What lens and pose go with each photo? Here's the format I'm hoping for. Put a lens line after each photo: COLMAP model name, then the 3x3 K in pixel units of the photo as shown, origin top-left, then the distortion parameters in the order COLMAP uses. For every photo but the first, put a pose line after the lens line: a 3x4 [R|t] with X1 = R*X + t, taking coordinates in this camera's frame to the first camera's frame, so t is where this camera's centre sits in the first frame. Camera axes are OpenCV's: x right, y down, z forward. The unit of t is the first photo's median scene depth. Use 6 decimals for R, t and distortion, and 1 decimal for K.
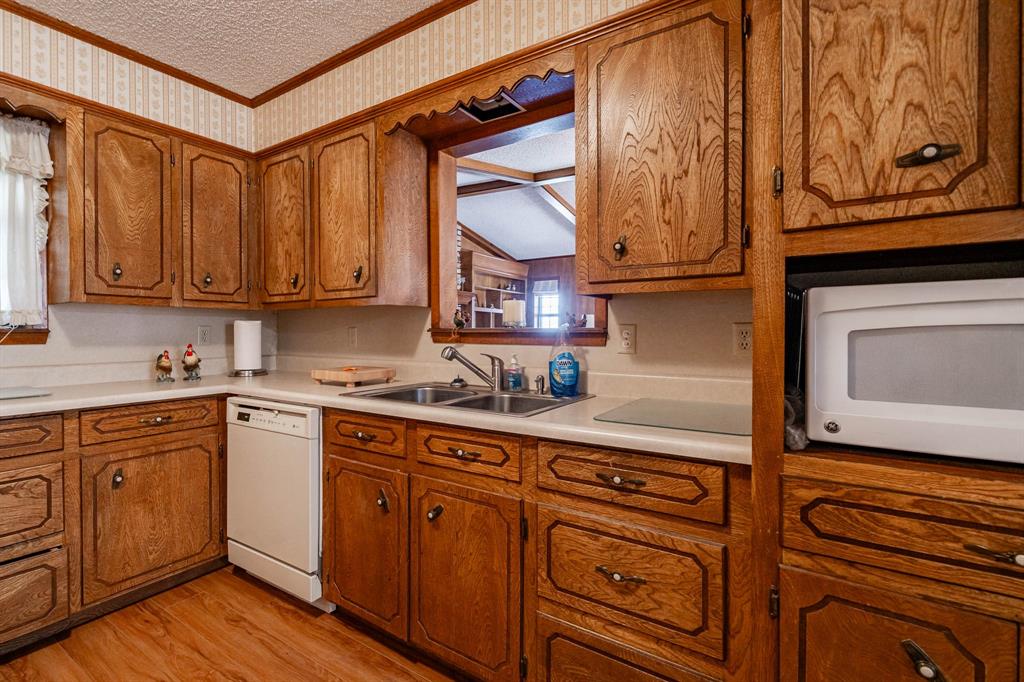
lens RADIAL K [[461.5, 0, 509.3], [0, 461.5, 337.1], [0, 0, 1]] dist [0.002678, 0.000263]
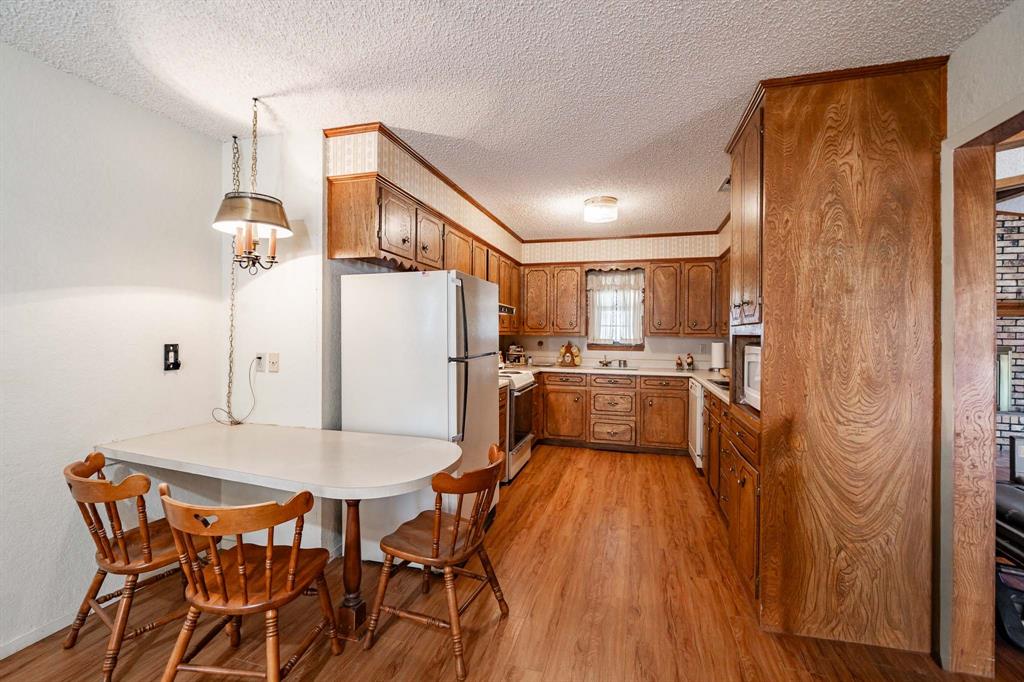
lens RADIAL K [[426.1, 0, 509.5], [0, 426.1, 341.0], [0, 0, 1]] dist [-0.000021, -0.000050]
pose [[0.293045, 0.007847, -0.956067, 1.101765], [-0.017523, 0.999842, 0.002835, -0.038482], [0.955938, 0.015923, 0.293136, -0.442689]]
